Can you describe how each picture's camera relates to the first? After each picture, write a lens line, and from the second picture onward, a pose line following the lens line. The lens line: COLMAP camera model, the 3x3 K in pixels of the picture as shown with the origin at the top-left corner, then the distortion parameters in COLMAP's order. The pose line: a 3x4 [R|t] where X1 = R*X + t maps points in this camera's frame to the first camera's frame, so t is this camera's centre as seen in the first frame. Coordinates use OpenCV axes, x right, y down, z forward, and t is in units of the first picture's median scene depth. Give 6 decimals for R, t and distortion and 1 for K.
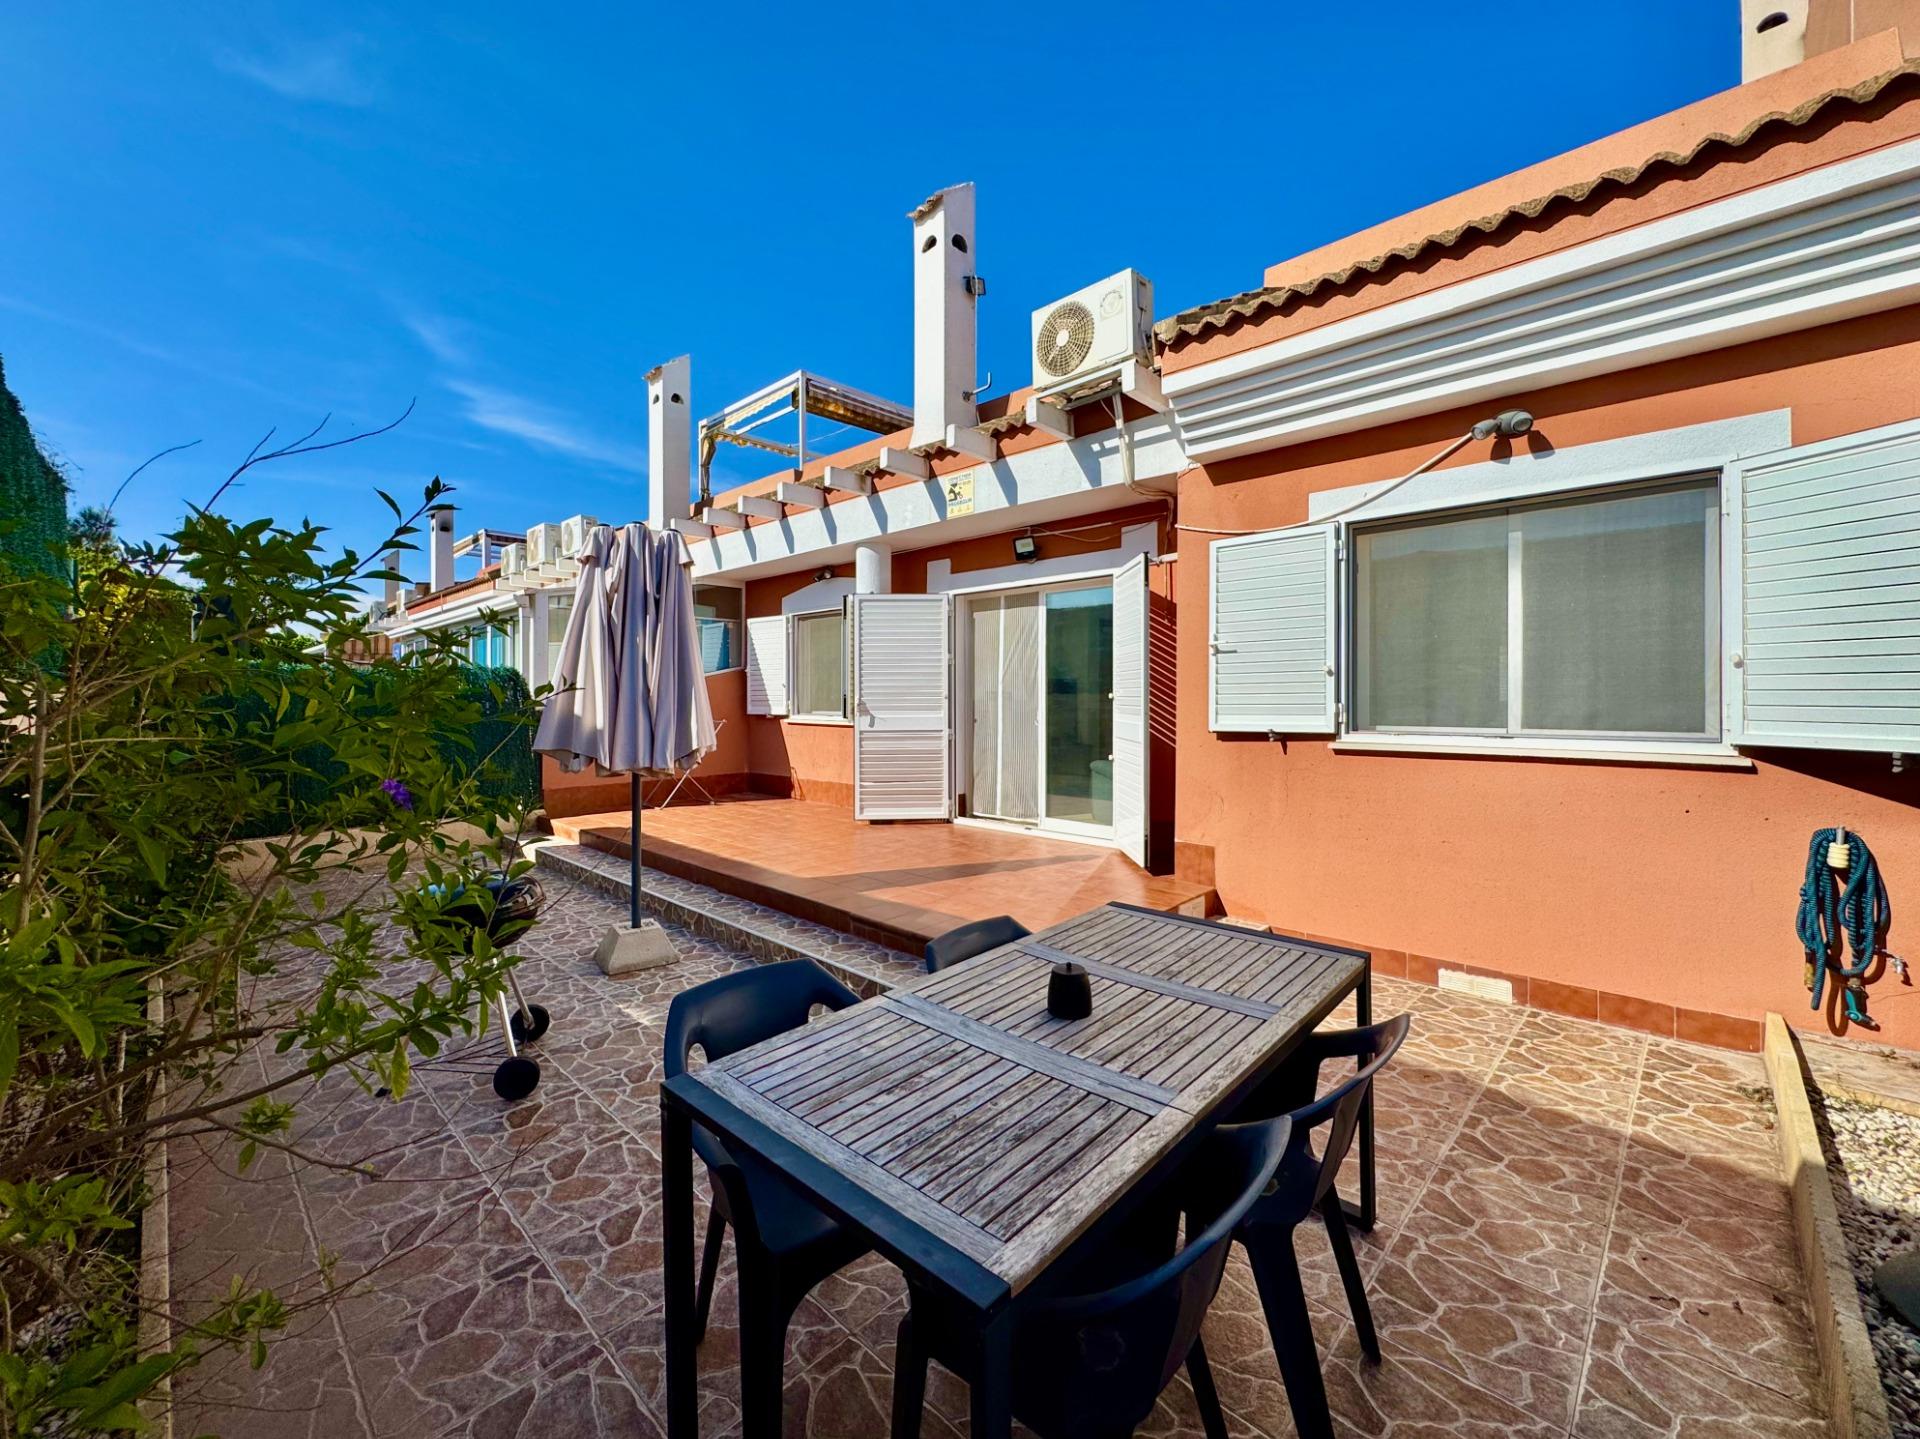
lens RADIAL K [[744.2, 0, 949.1], [0, 744.2, 708.9], [0, 0, 1]] dist [0.000151, -0.000001]
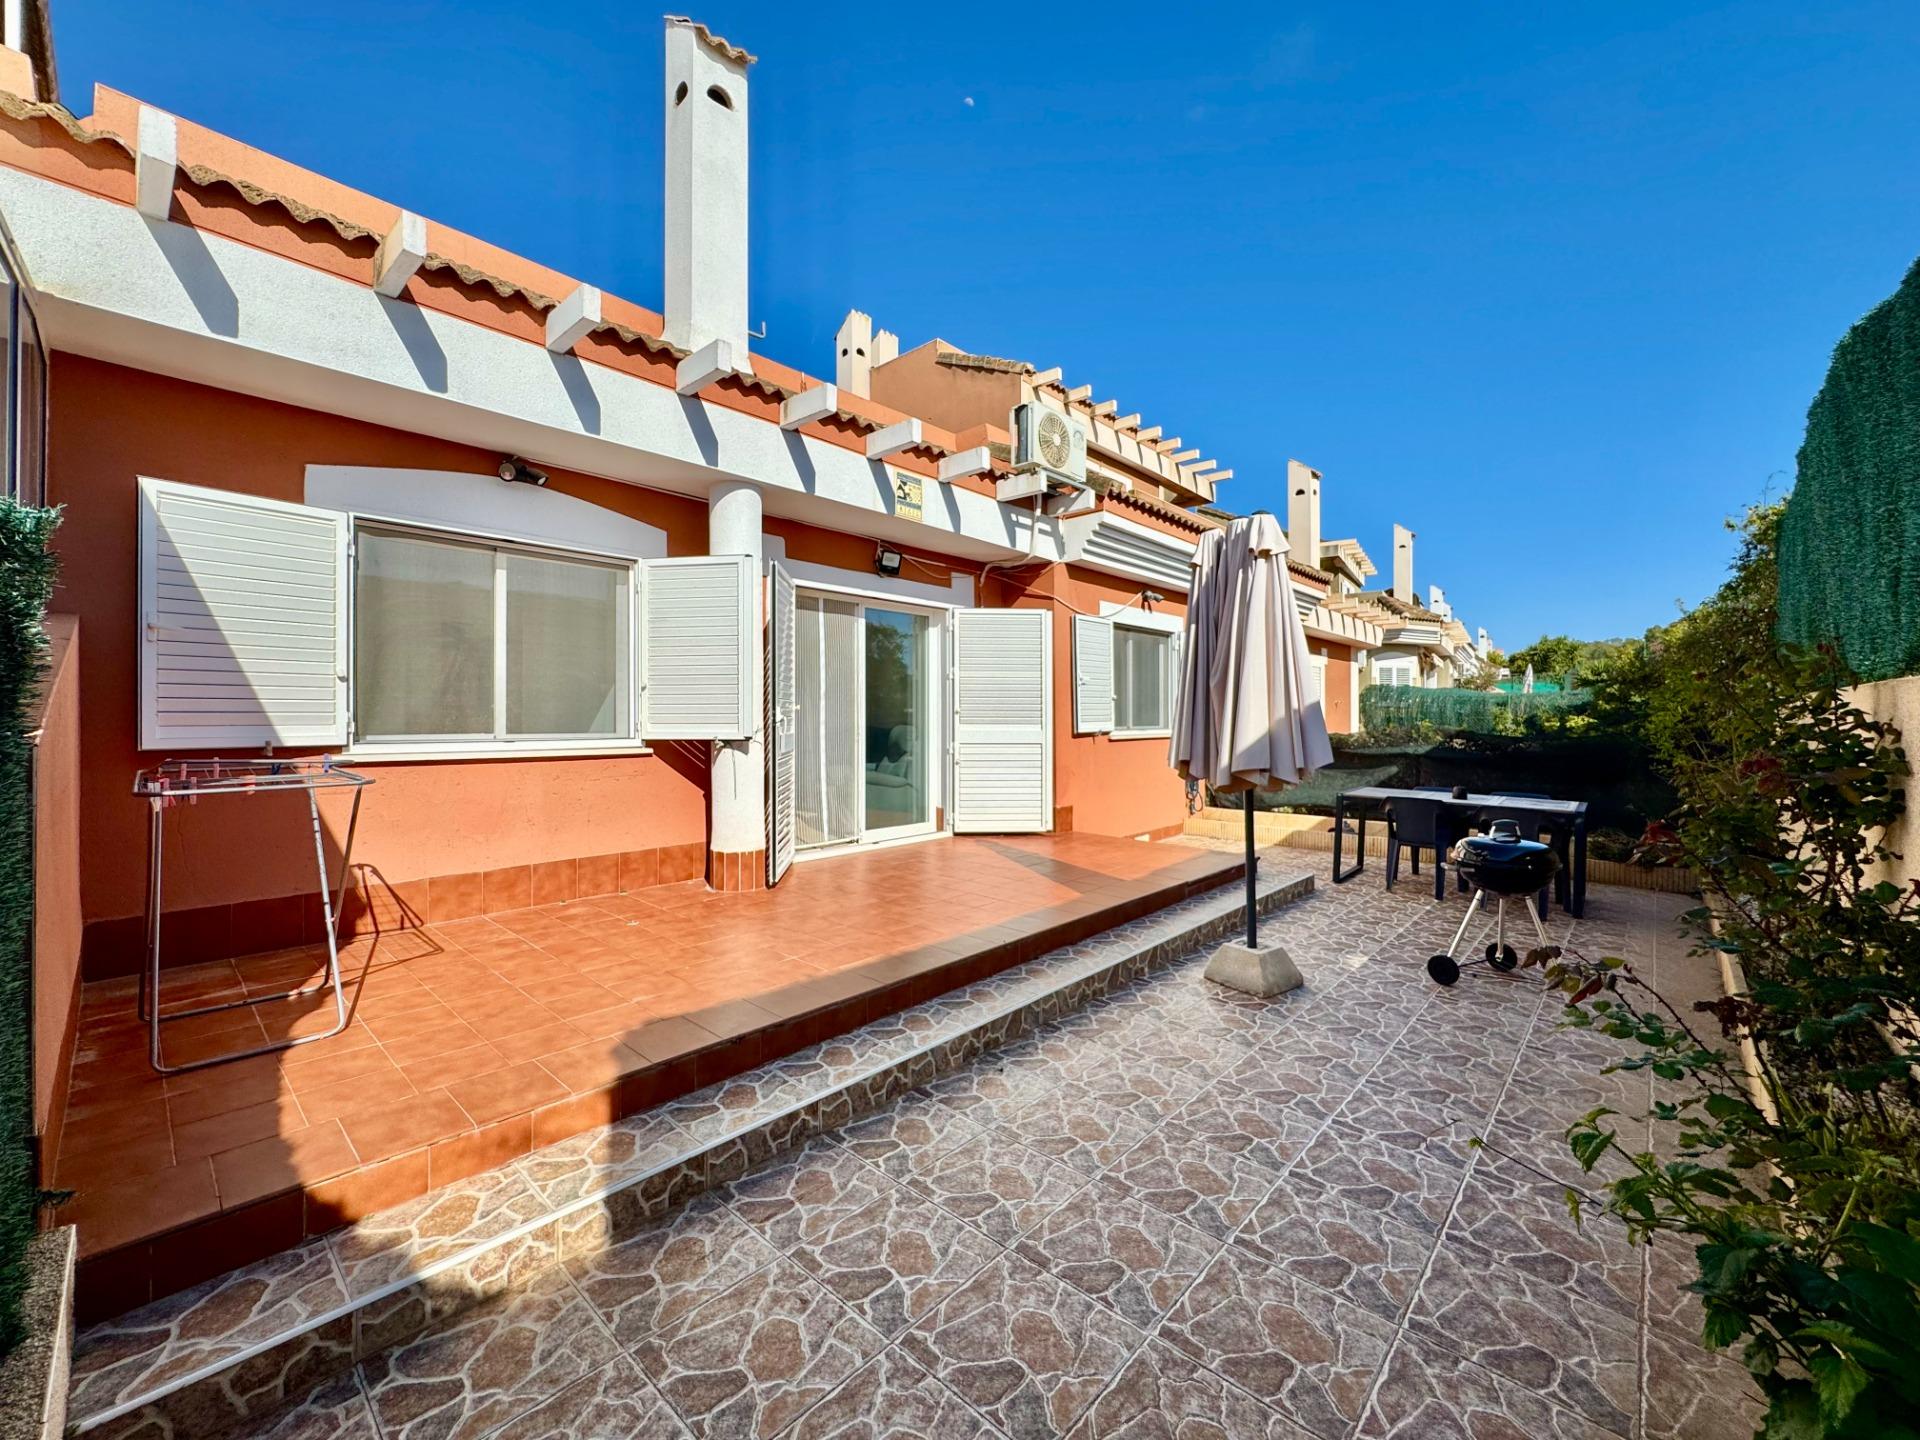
lens RADIAL K [[744.2, 0, 950.1], [0, 744.2, 709.2], [0, 0, 1]] dist [0.000151, -0.000001]
pose [[-0.001037, -0.001470, 0.999998, -0.847549], [0.006481, 0.999978, 0.001477, -0.017564], [-0.999978, 0.006482, -0.001027, 0.867506]]
